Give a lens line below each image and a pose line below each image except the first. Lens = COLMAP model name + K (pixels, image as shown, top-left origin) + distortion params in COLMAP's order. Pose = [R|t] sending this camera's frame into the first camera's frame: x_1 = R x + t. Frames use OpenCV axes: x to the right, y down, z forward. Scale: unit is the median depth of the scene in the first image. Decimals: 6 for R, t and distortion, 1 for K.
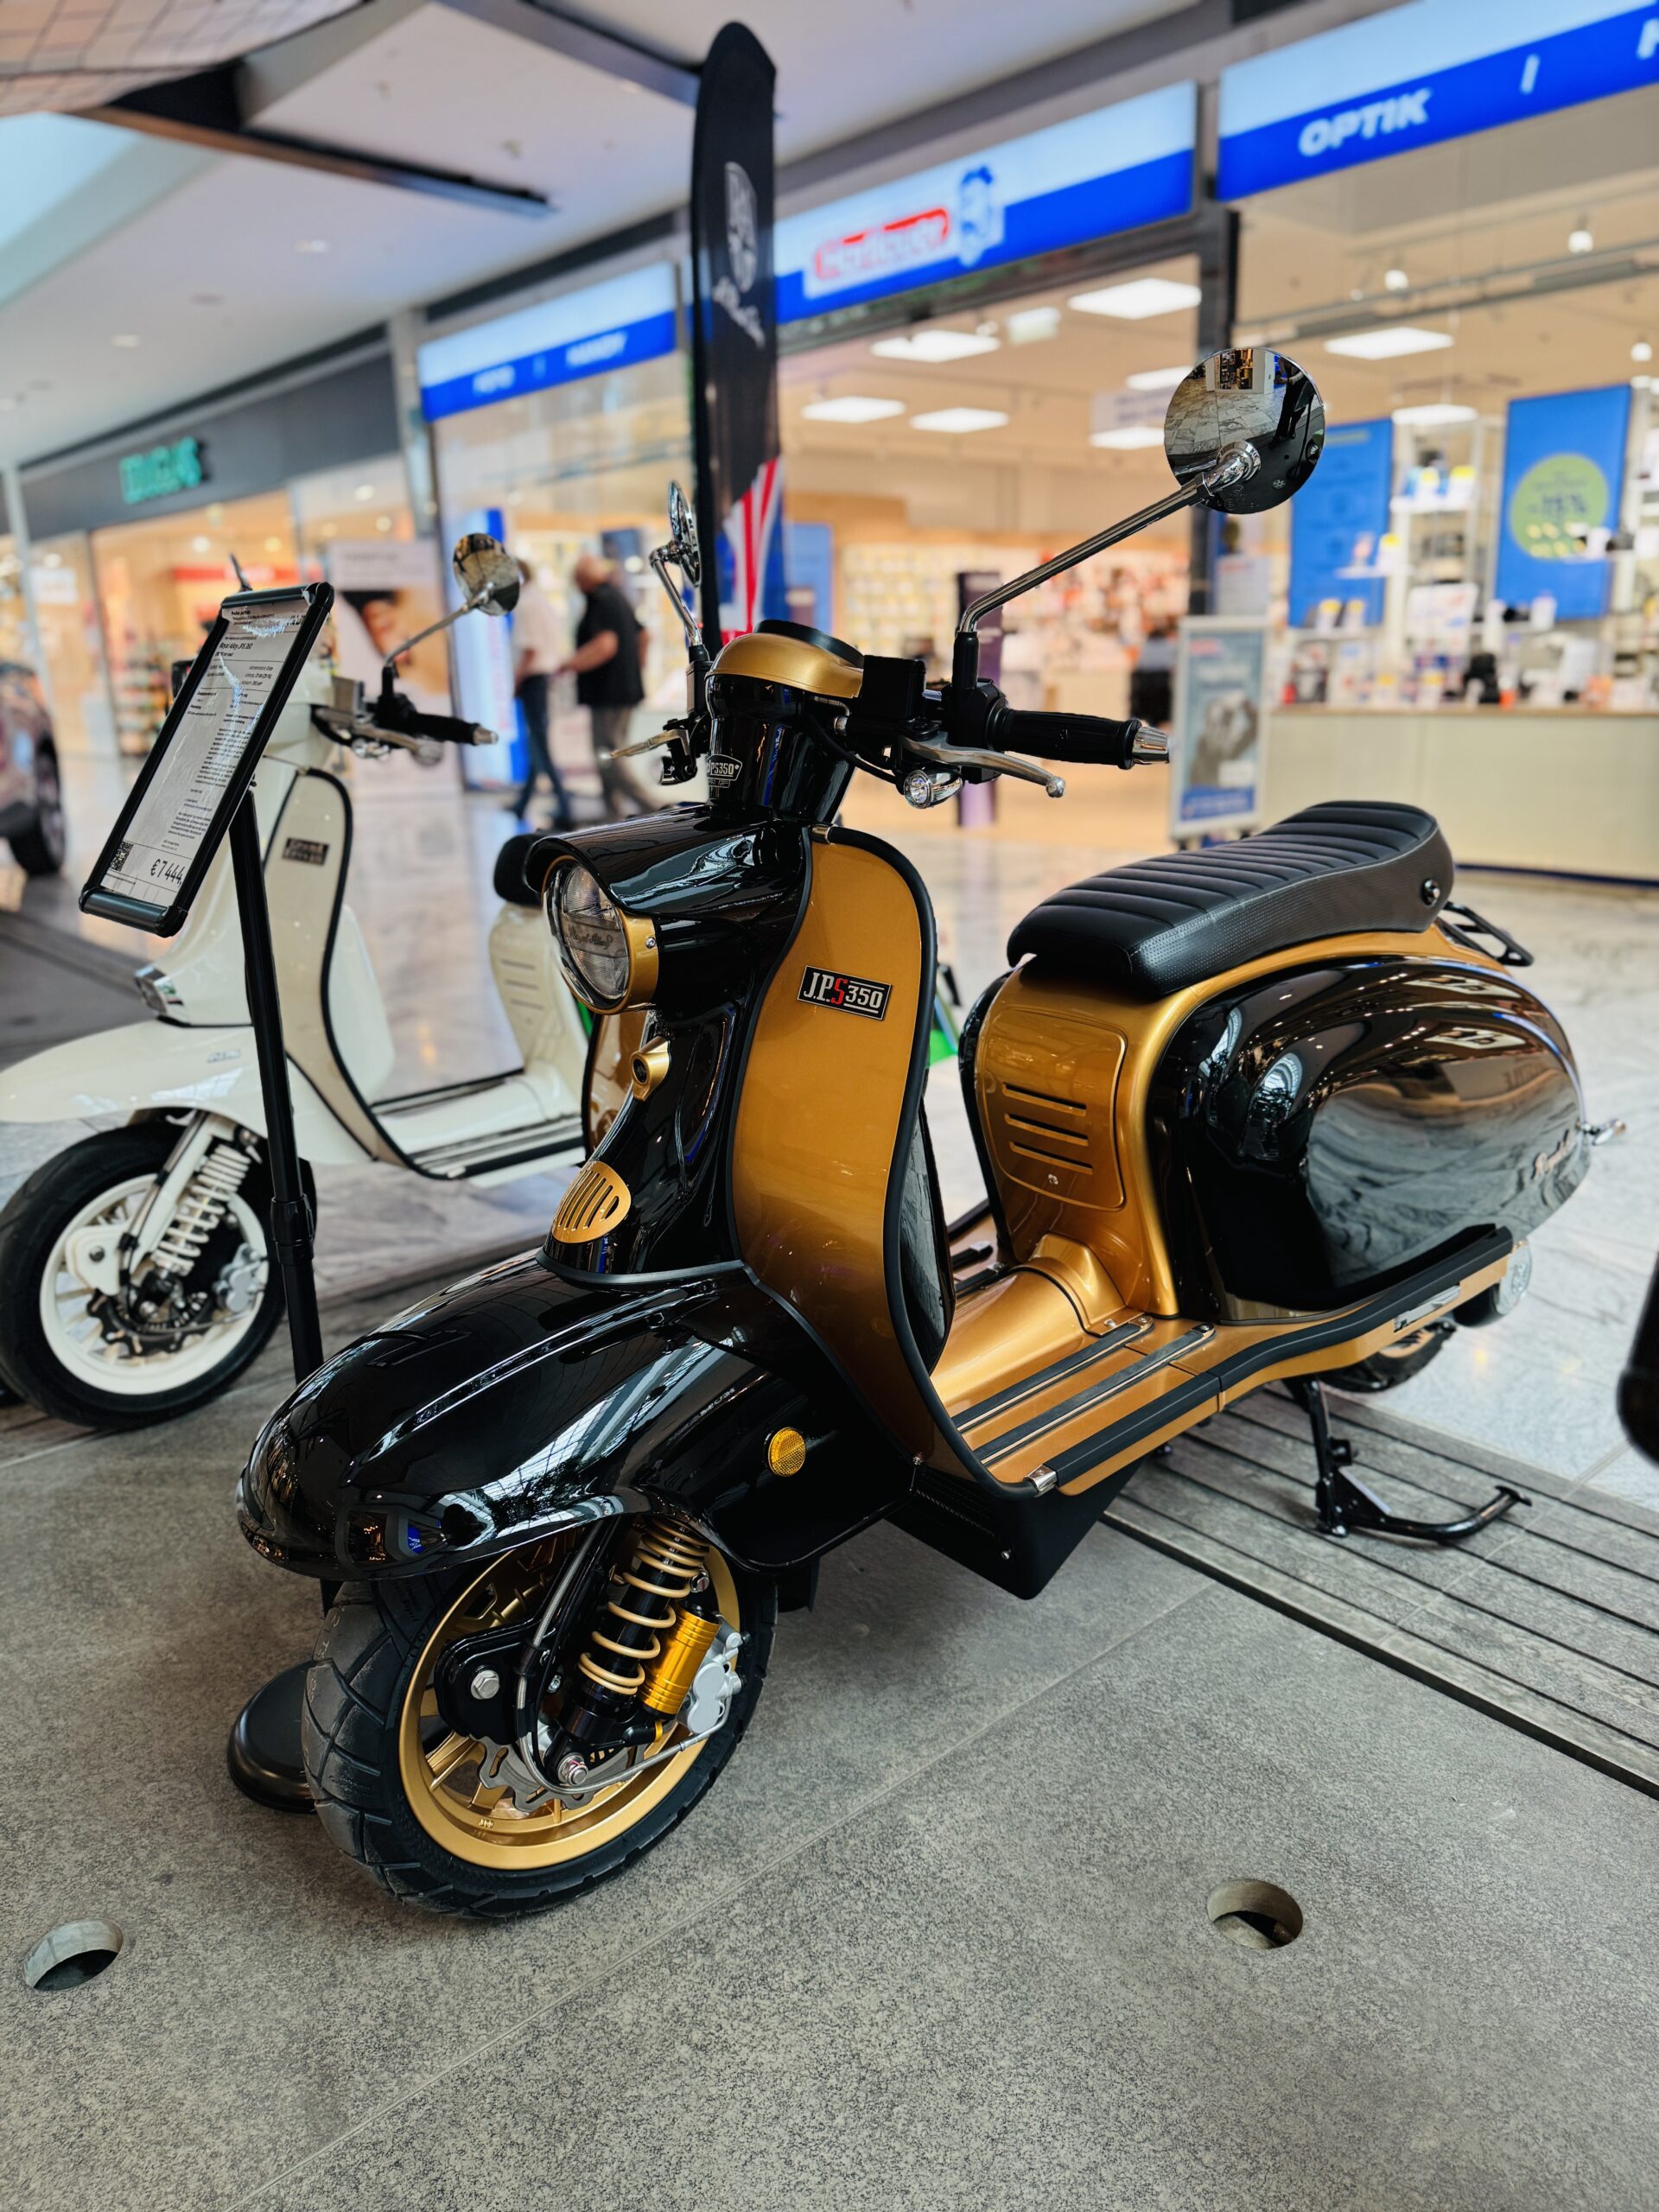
lens RADIAL K [[1565.0, 0, 829.5], [0, 1565.0, 1106.0], [0, 0, 1]] dist [0.000942, -0.002737]
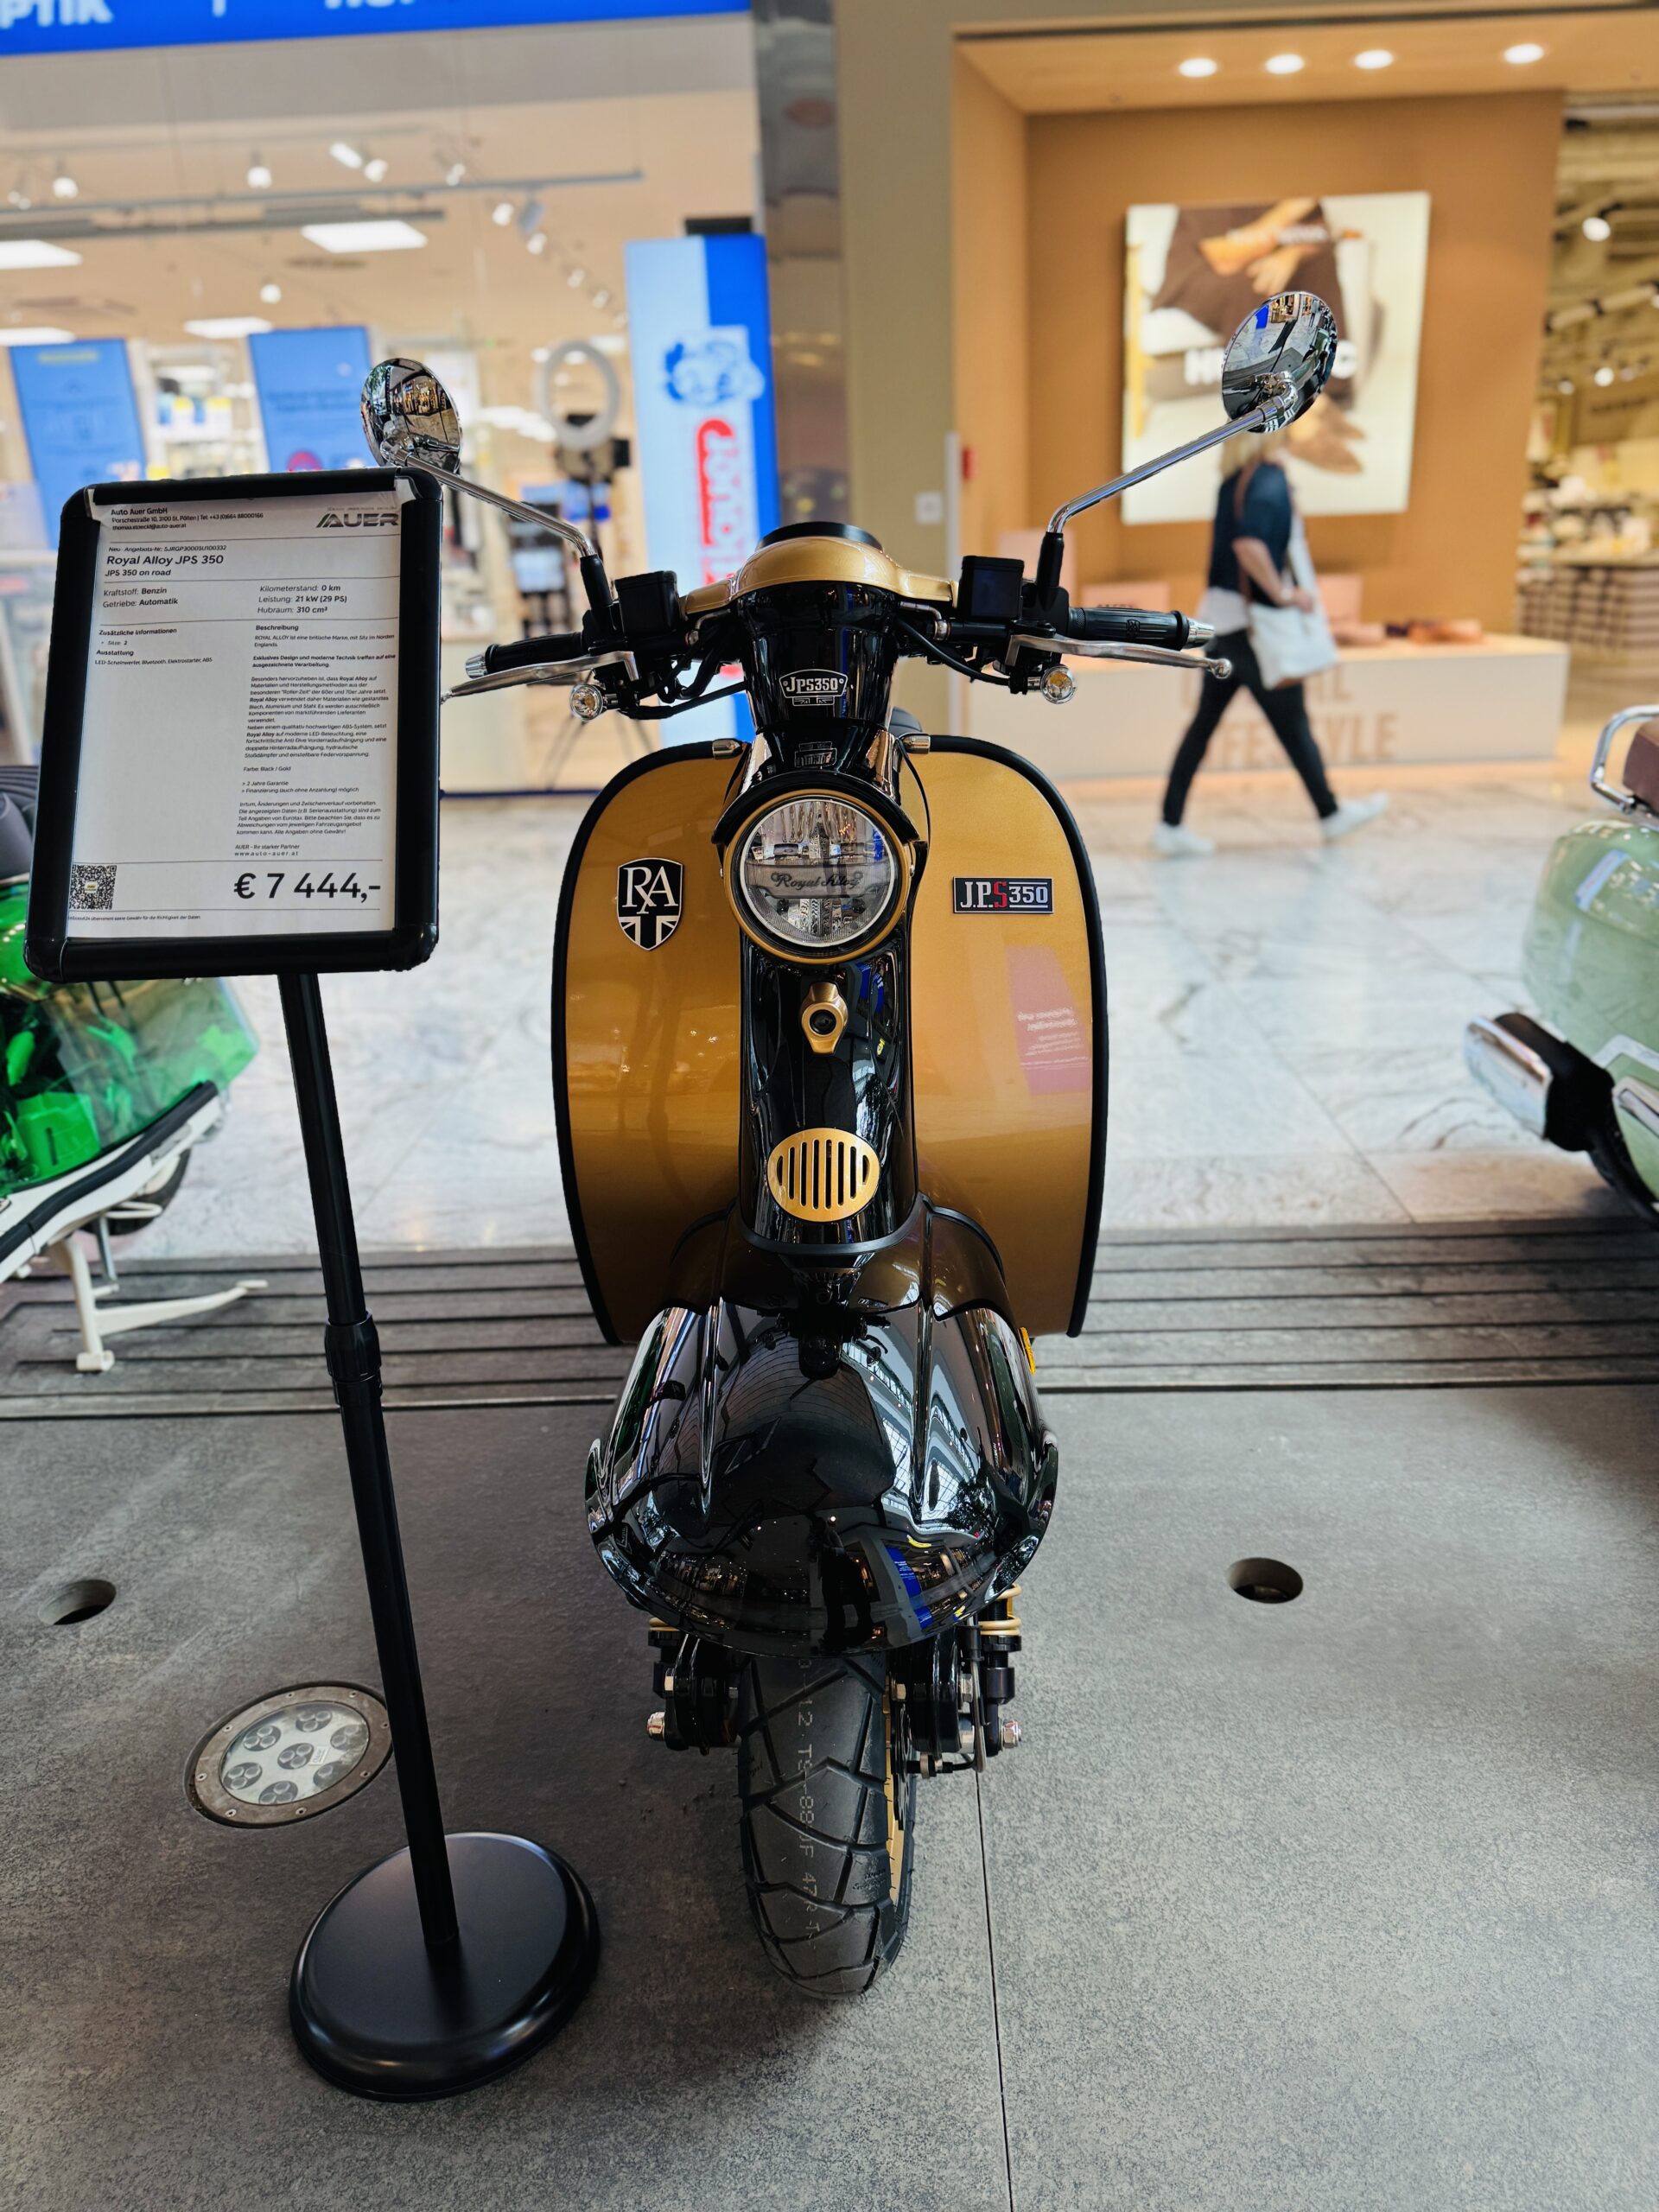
lens RADIAL K [[1566.8, 0, 838.3], [0, 1566.8, 1103.6], [0, 0, 1]] dist [0.006588, -0.010008]
pose [[0.673810, -0.249260, 0.695593, -0.126244], [0.226282, 0.965763, 0.126877, -0.014897], [-0.703404, 0.071909, 0.707144, 0.056802]]
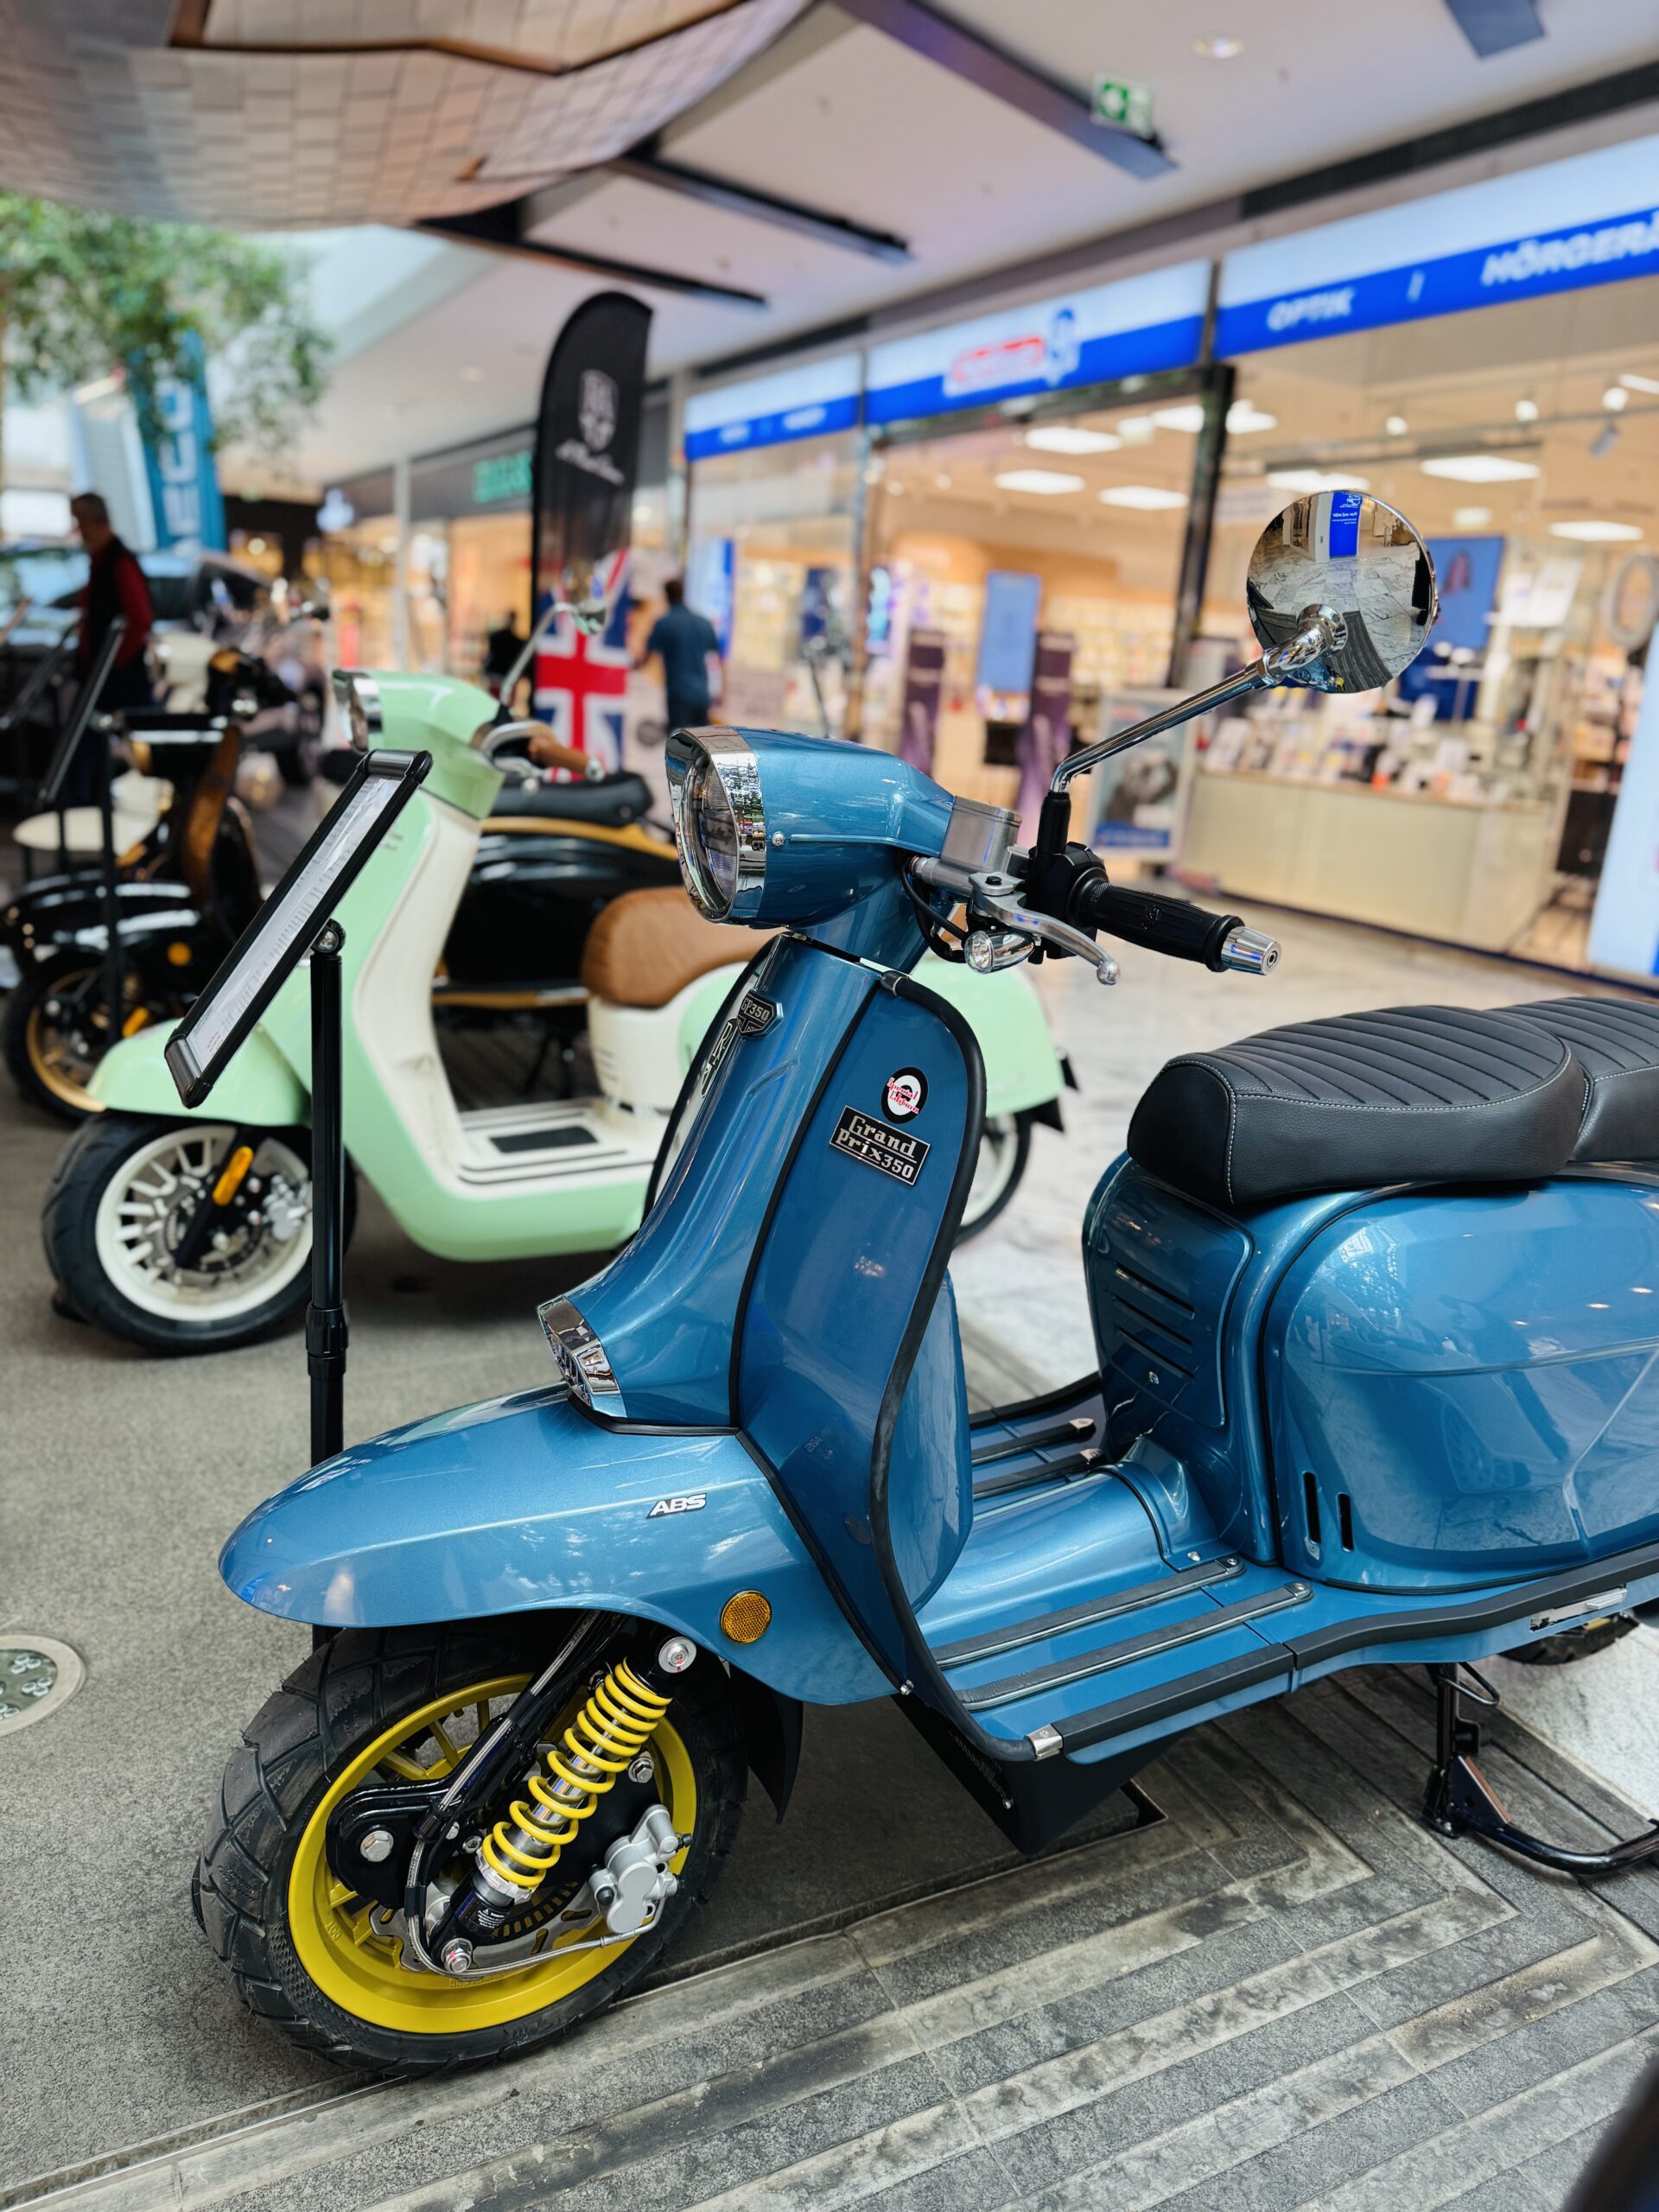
lens RADIAL K [[1566.8, 0, 838.3], [0, 1566.8, 1103.6], [0, 0, 1]] dist [0.006588, -0.010008]
pose [[0.968810, 0.159618, -0.189547, 0.284142], [-0.162771, 0.986663, -0.001081, 0.052130], [0.186847, 0.031900, 0.981871, -0.248273]]
